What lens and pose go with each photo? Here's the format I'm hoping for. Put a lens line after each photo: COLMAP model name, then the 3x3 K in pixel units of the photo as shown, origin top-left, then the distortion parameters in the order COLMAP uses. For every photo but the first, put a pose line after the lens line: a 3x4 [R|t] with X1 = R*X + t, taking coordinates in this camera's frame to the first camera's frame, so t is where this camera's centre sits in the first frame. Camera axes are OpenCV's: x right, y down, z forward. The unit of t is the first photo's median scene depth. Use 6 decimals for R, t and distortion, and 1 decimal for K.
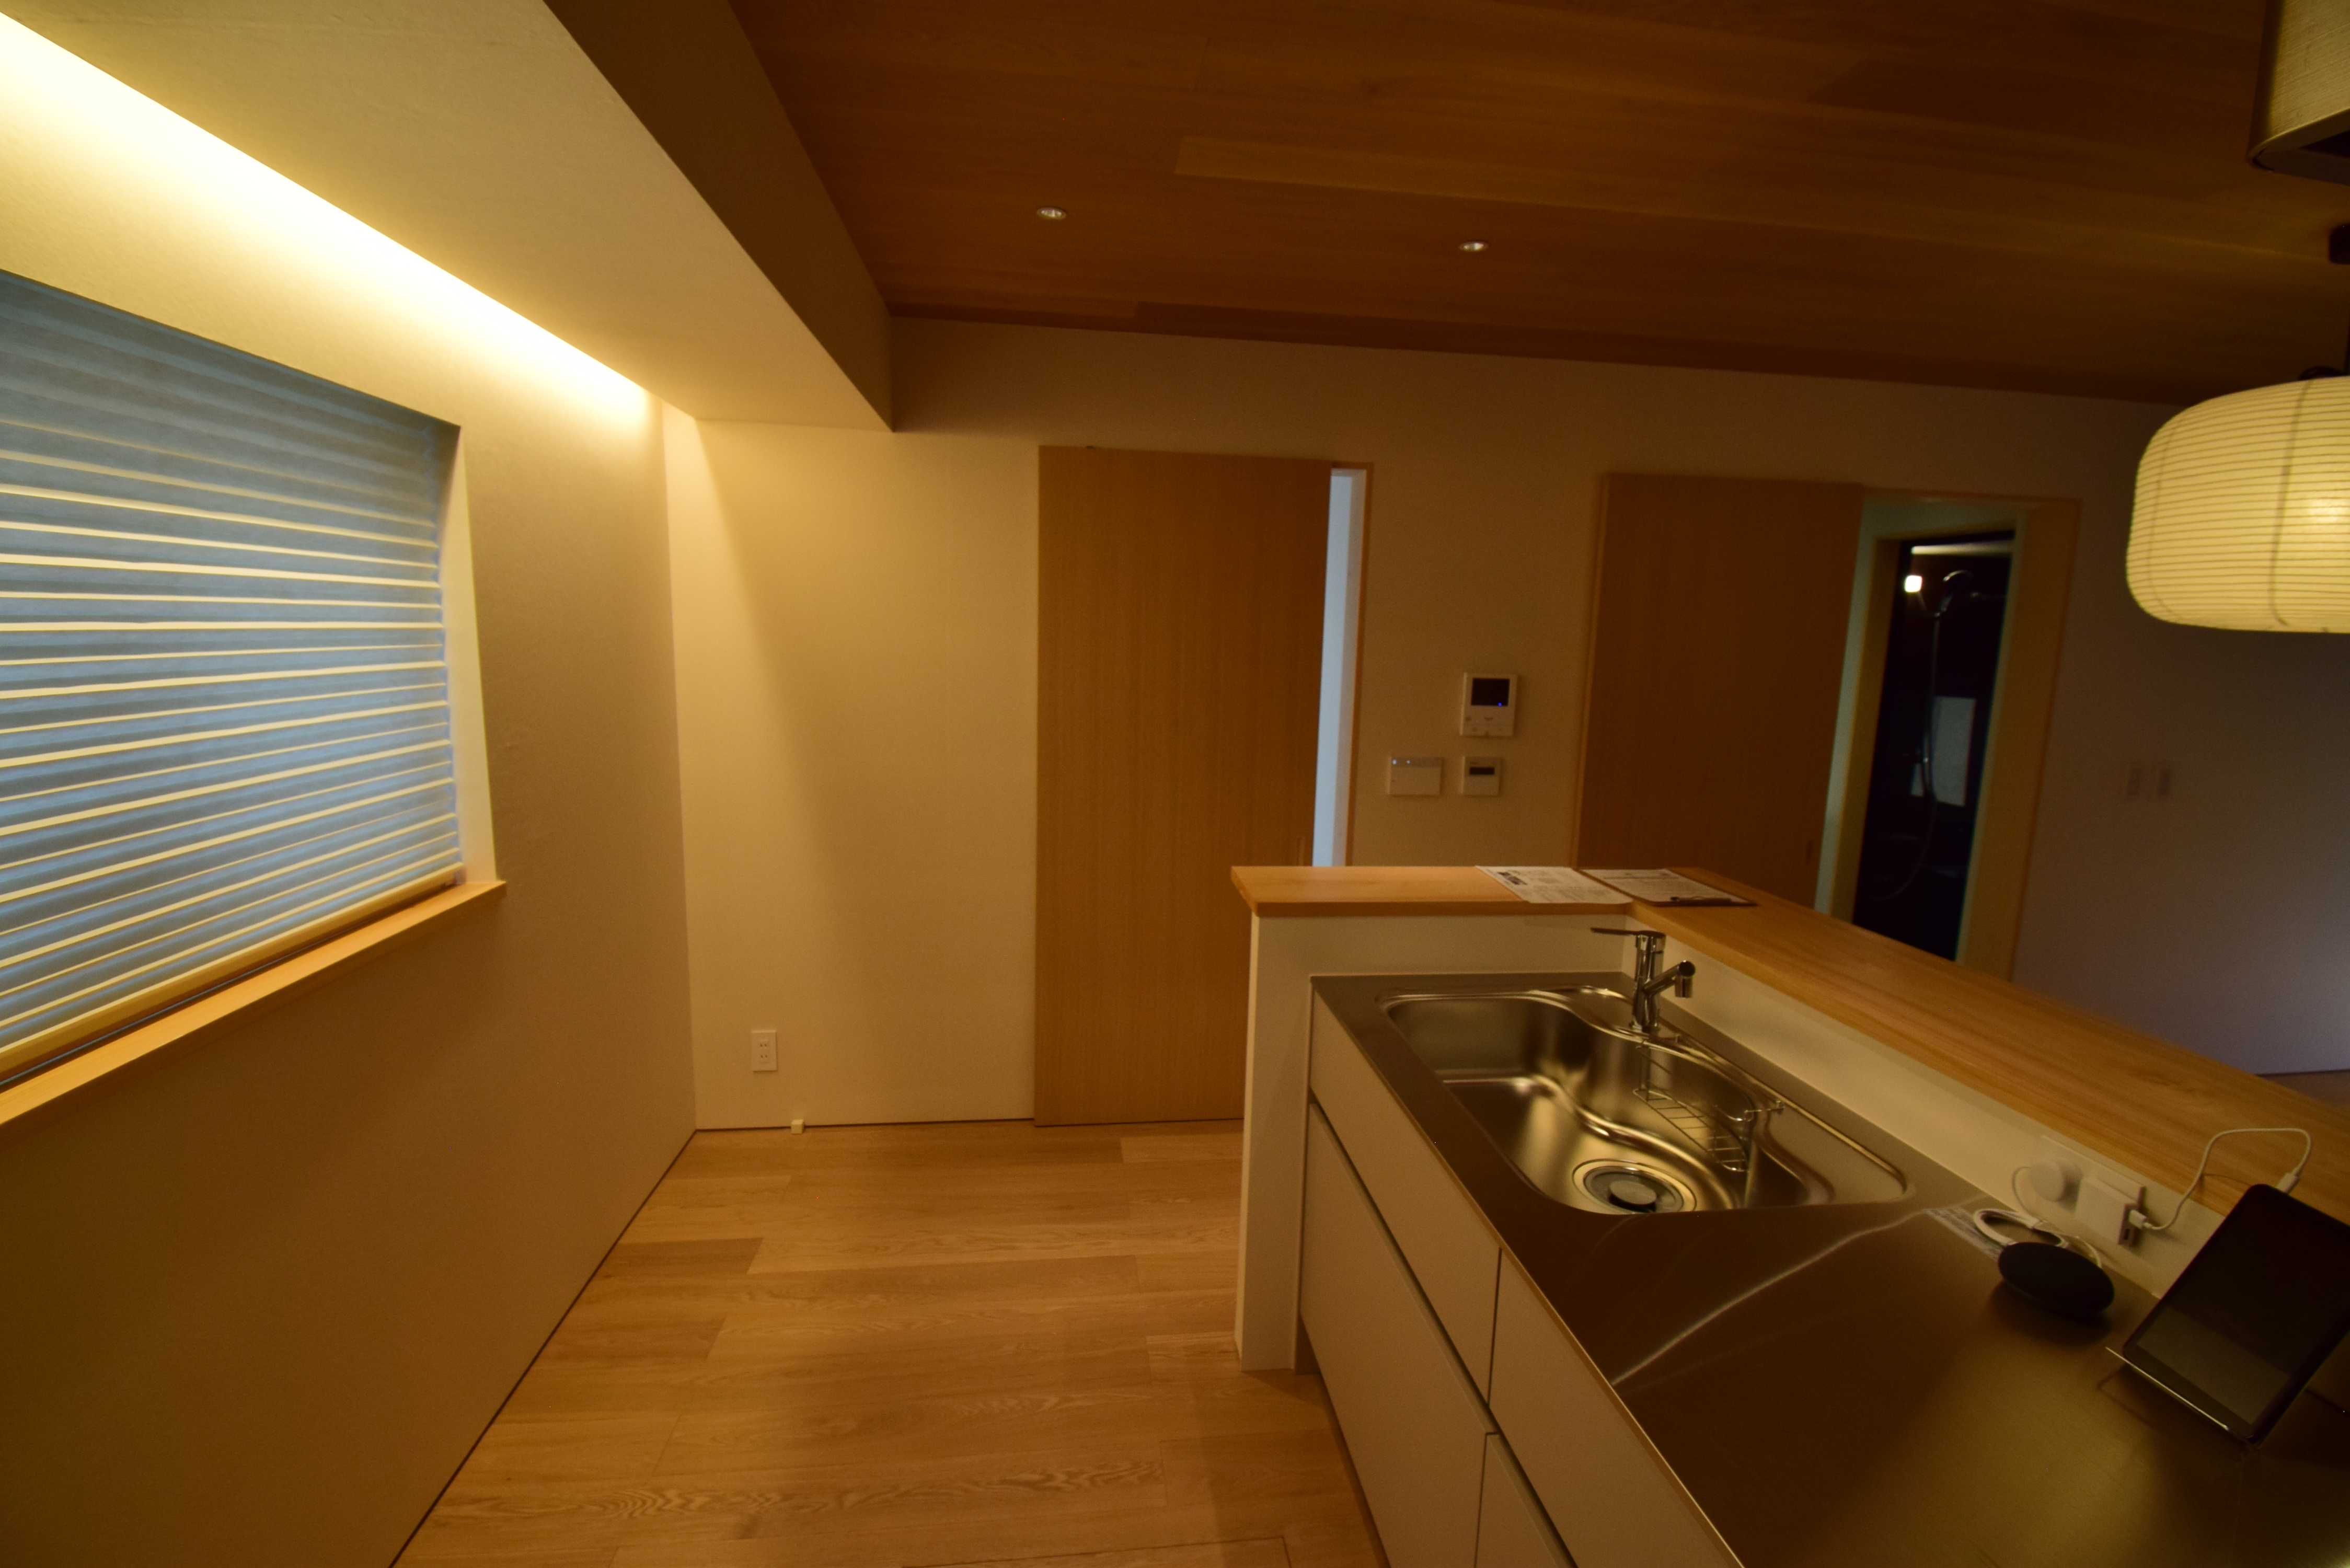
lens RADIAL K [[1044.8, 0, 1192.7], [0, 1044.8, 795.7], [0, 0, 1]] dist [0.012028, -0.021671]
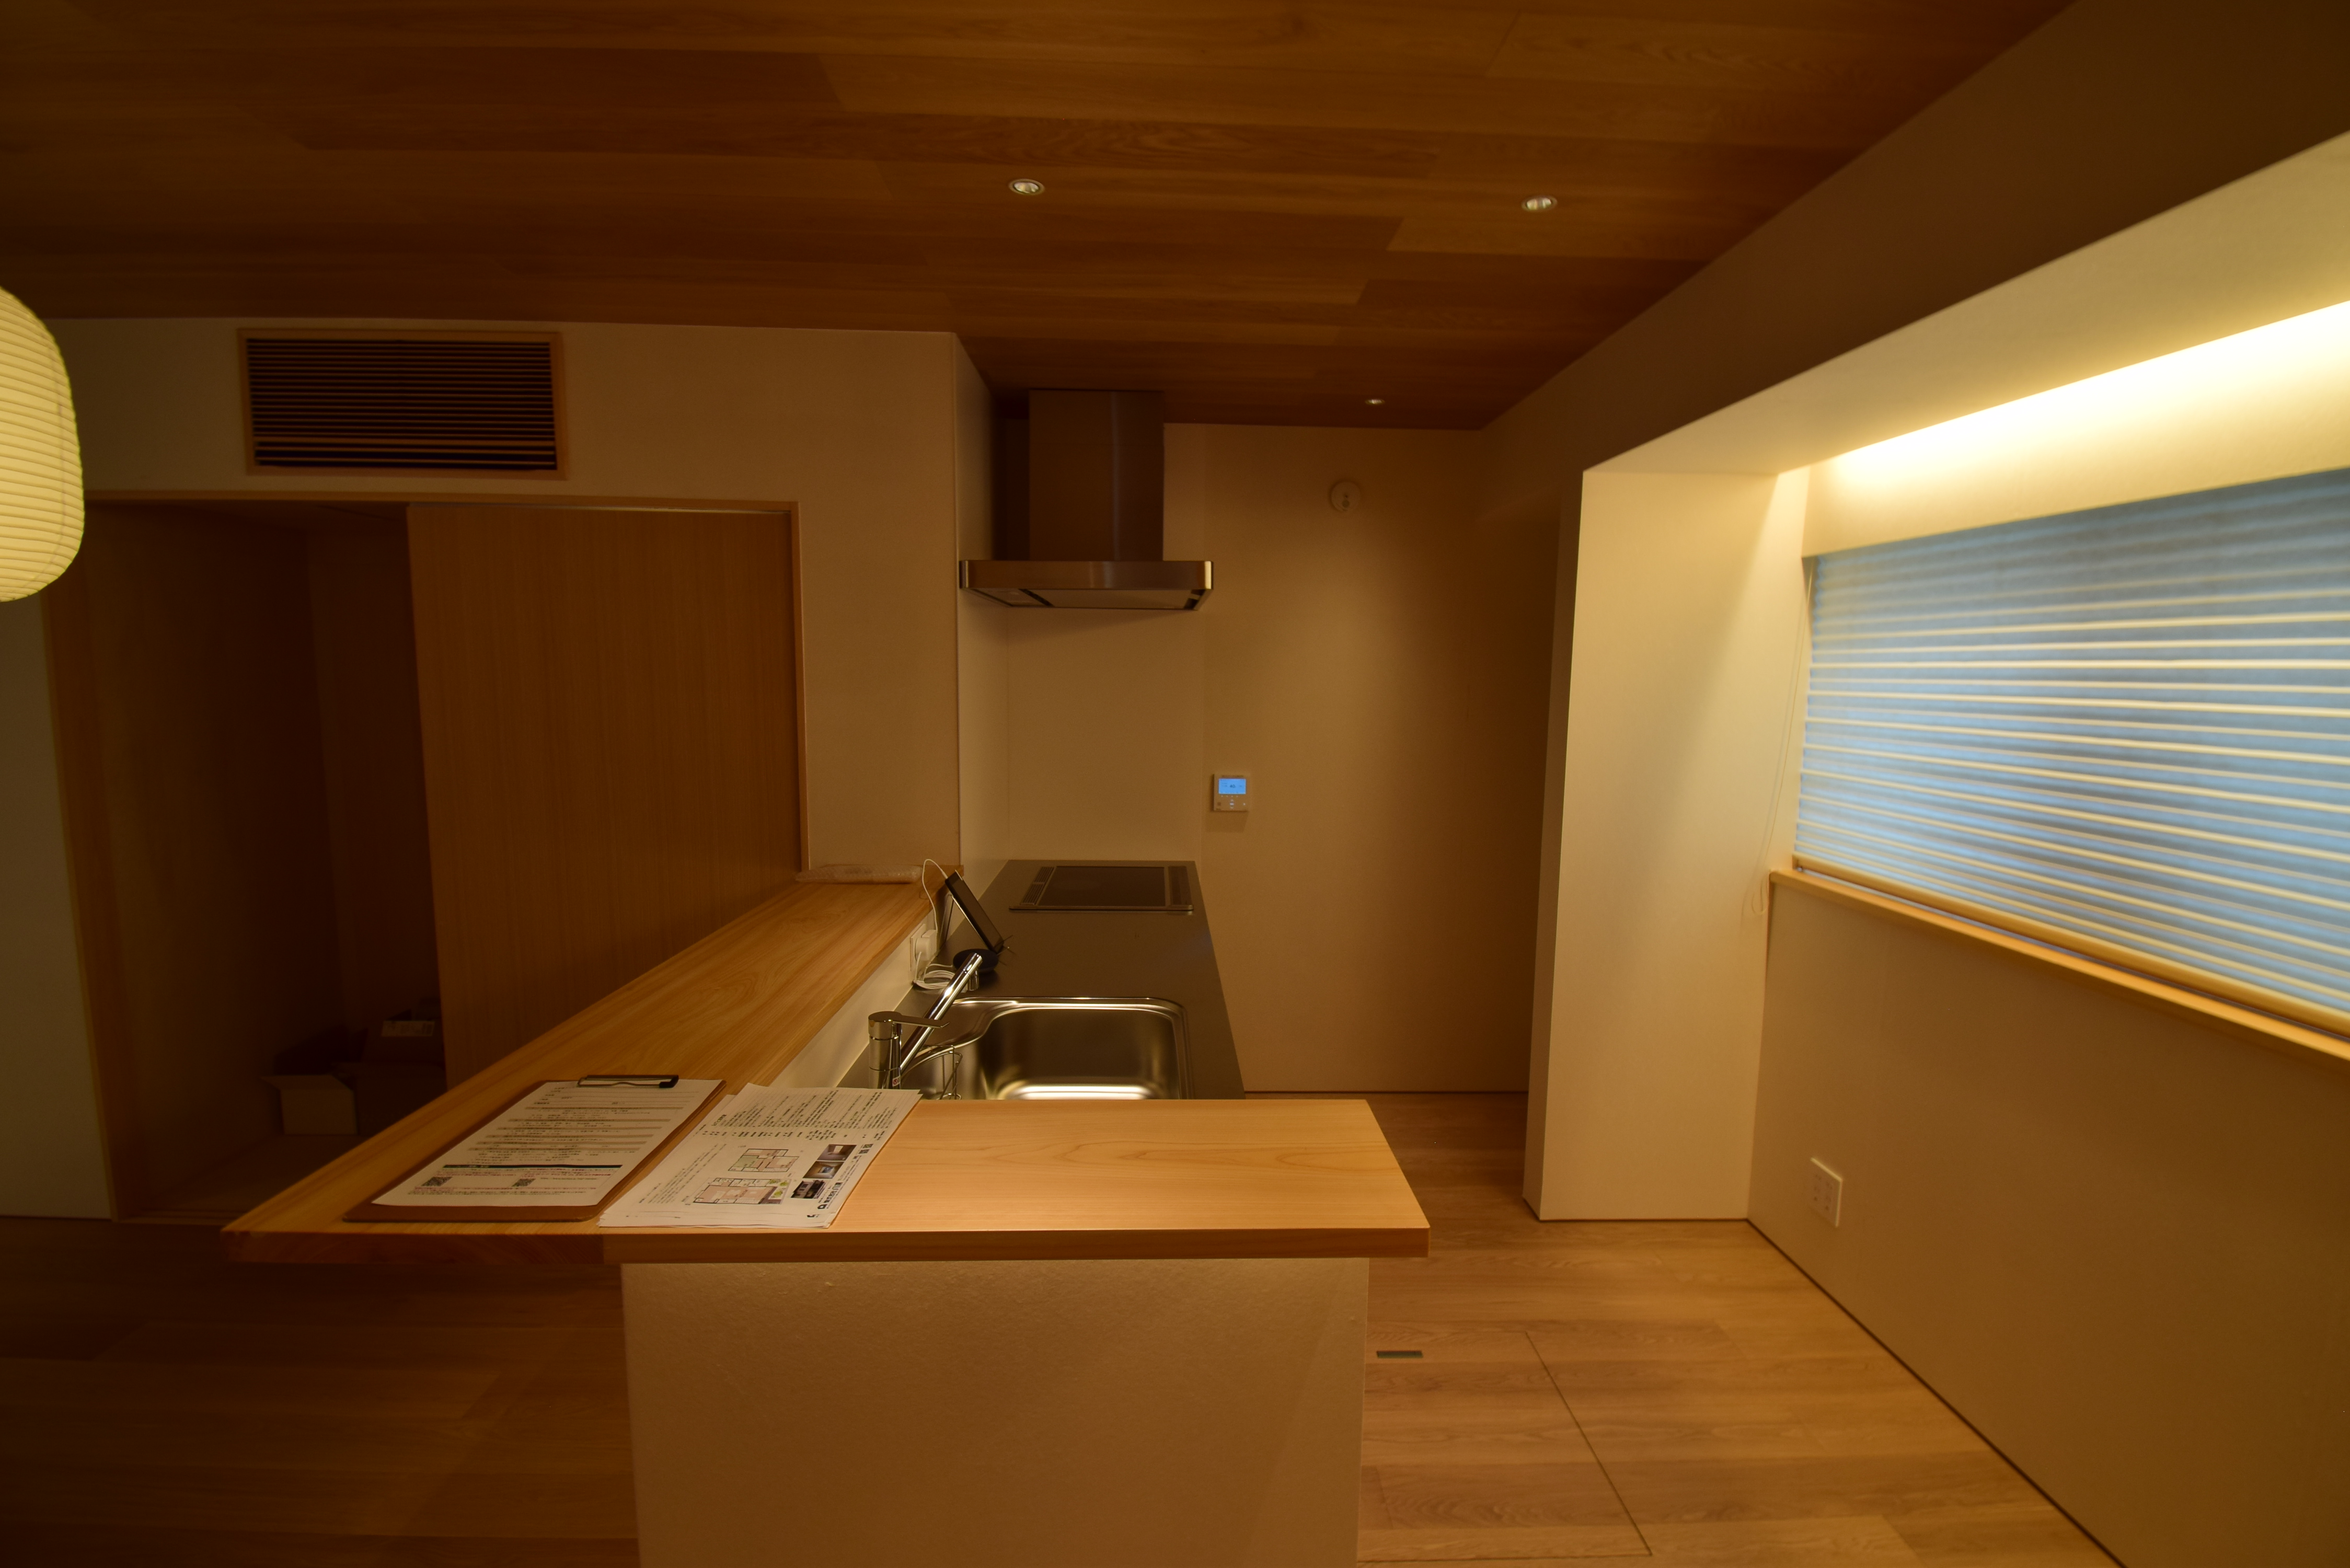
lens RADIAL K [[1044.8, 0, 1192.7], [0, 1044.8, 795.7], [0, 0, 1]] dist [0.012028, -0.021671]
pose [[-0.994861, -0.054089, 0.085588, 0.189127], [-0.028910, 0.961905, 0.271850, -0.377460], [-0.097032, 0.267979, -0.958526, 2.424565]]
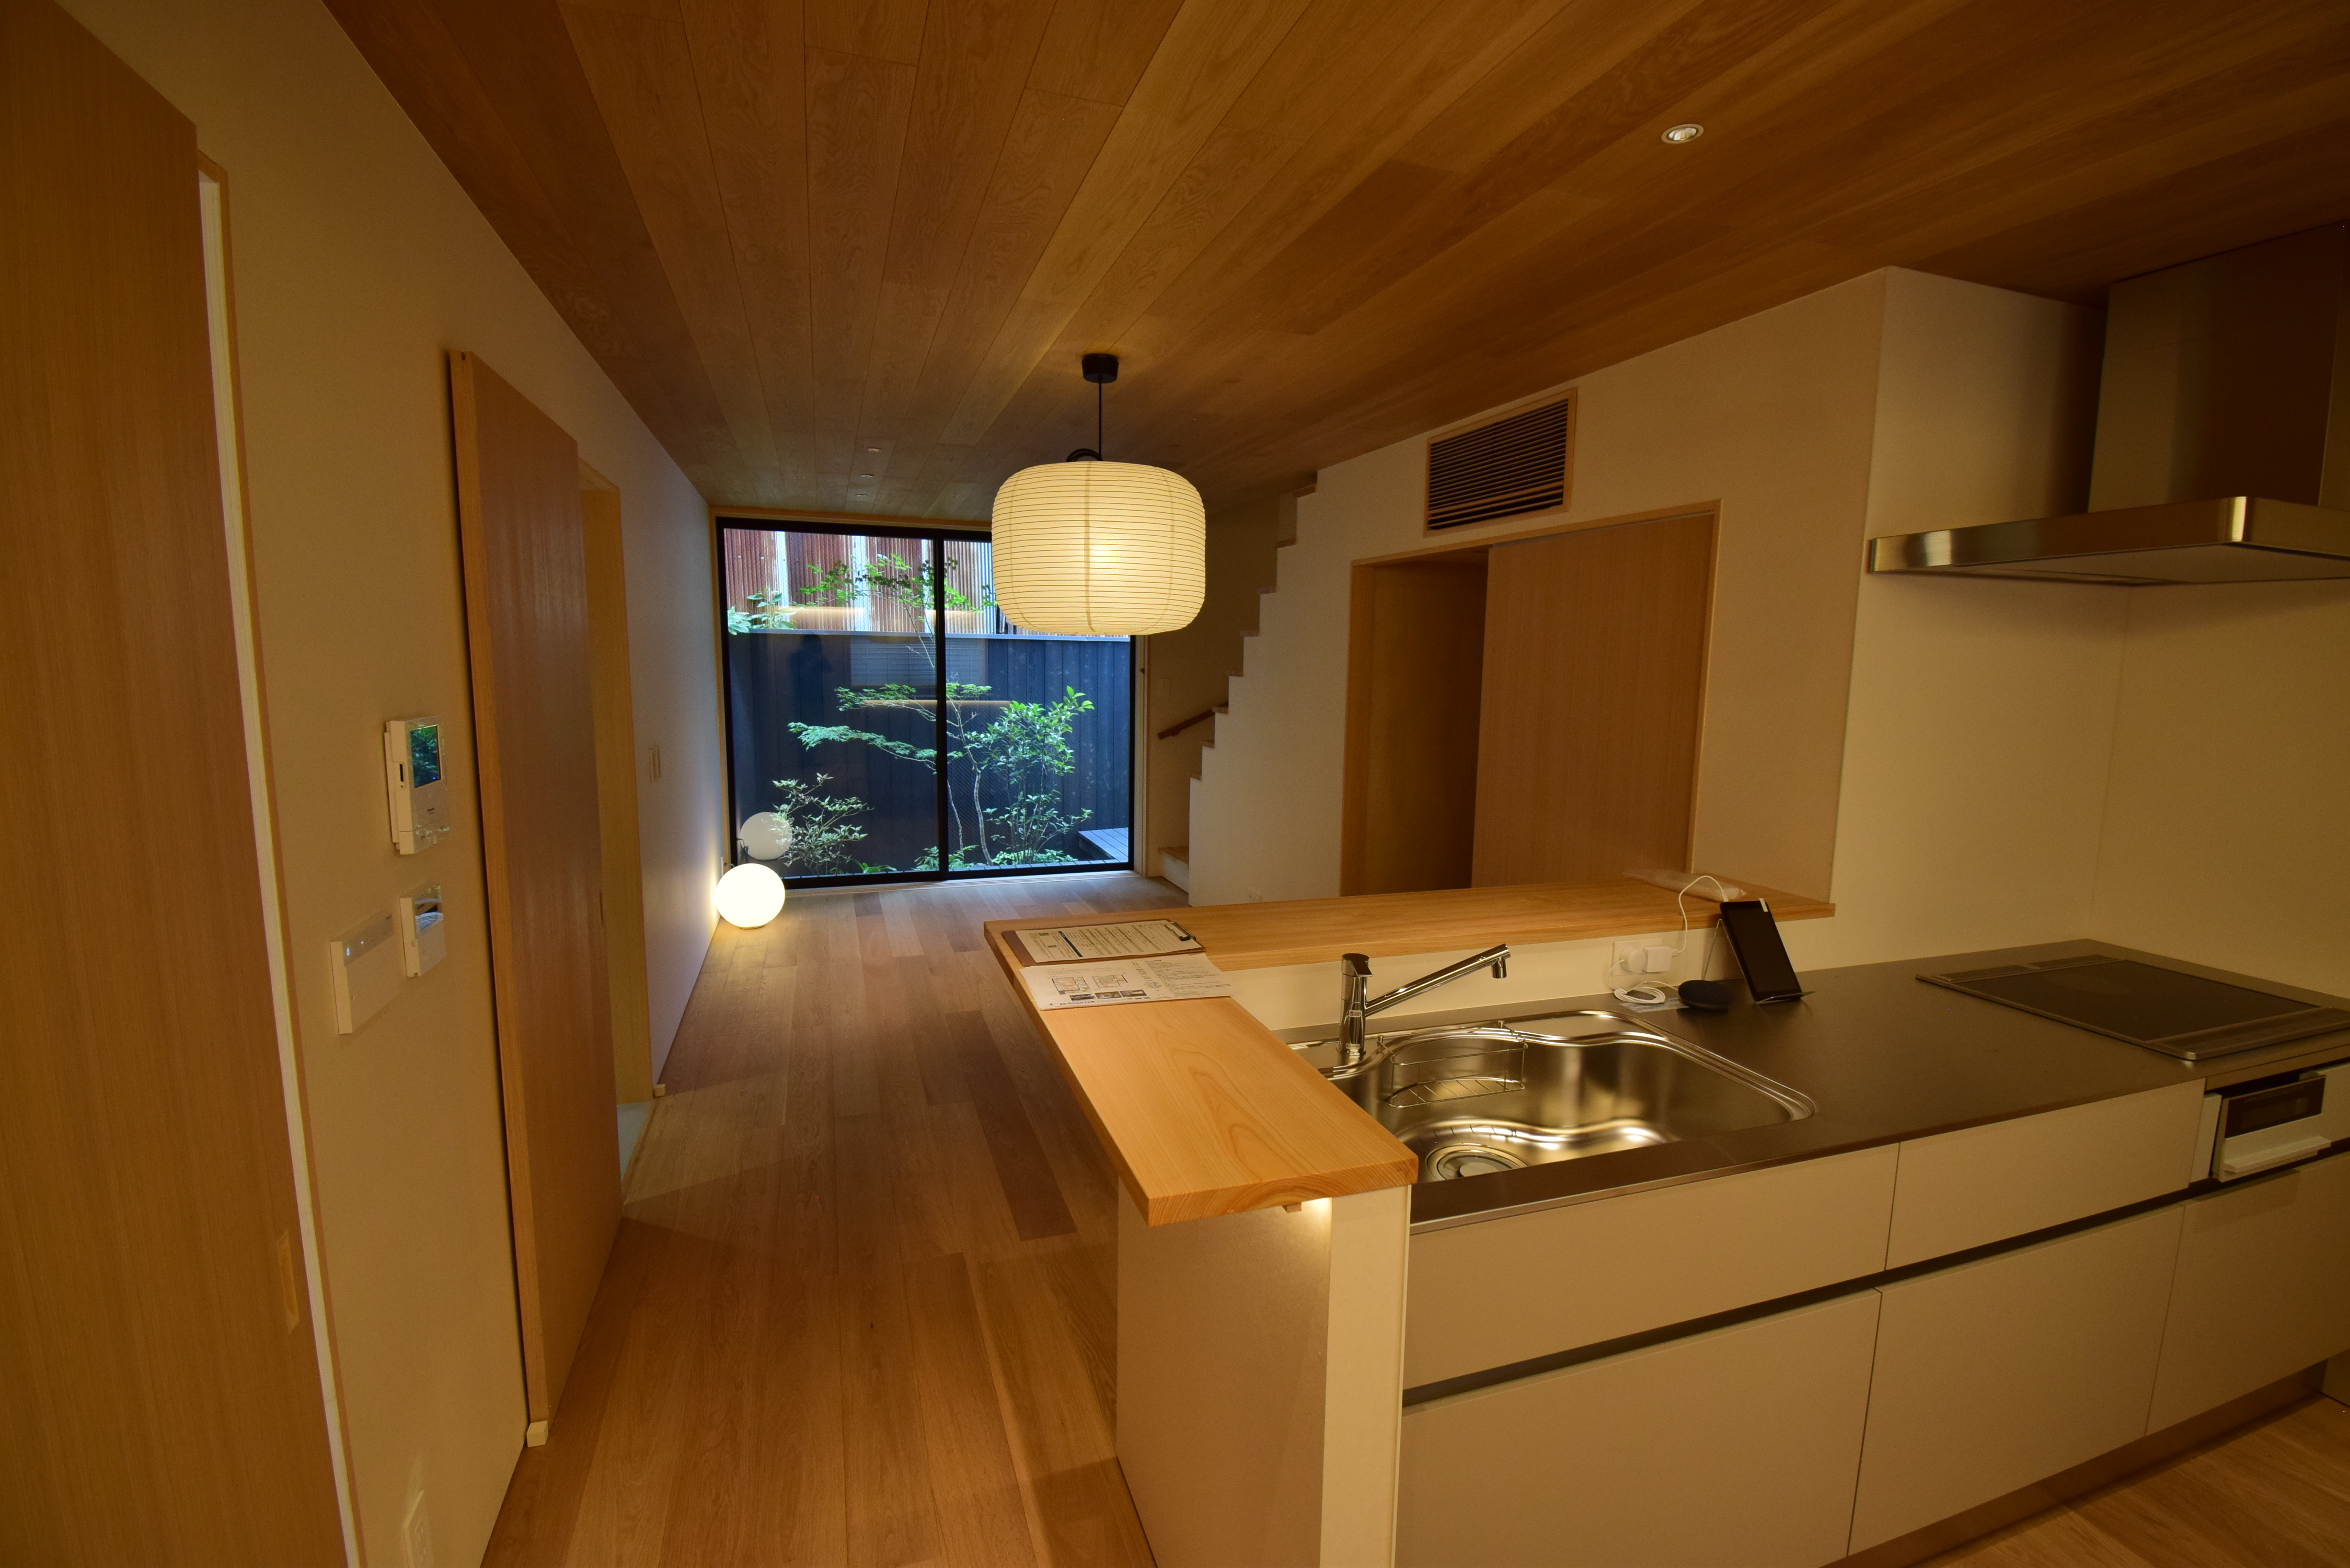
lens RADIAL K [[1044.8, 0, 1192.7], [0, 1044.8, 795.7], [0, 0, 1]] dist [0.012028, -0.021671]
pose [[-0.207002, -0.160797, 0.965036, -0.638332], [0.129067, 0.973291, 0.189857, -0.311909], [-0.969790, 0.163855, -0.180720, 1.830267]]
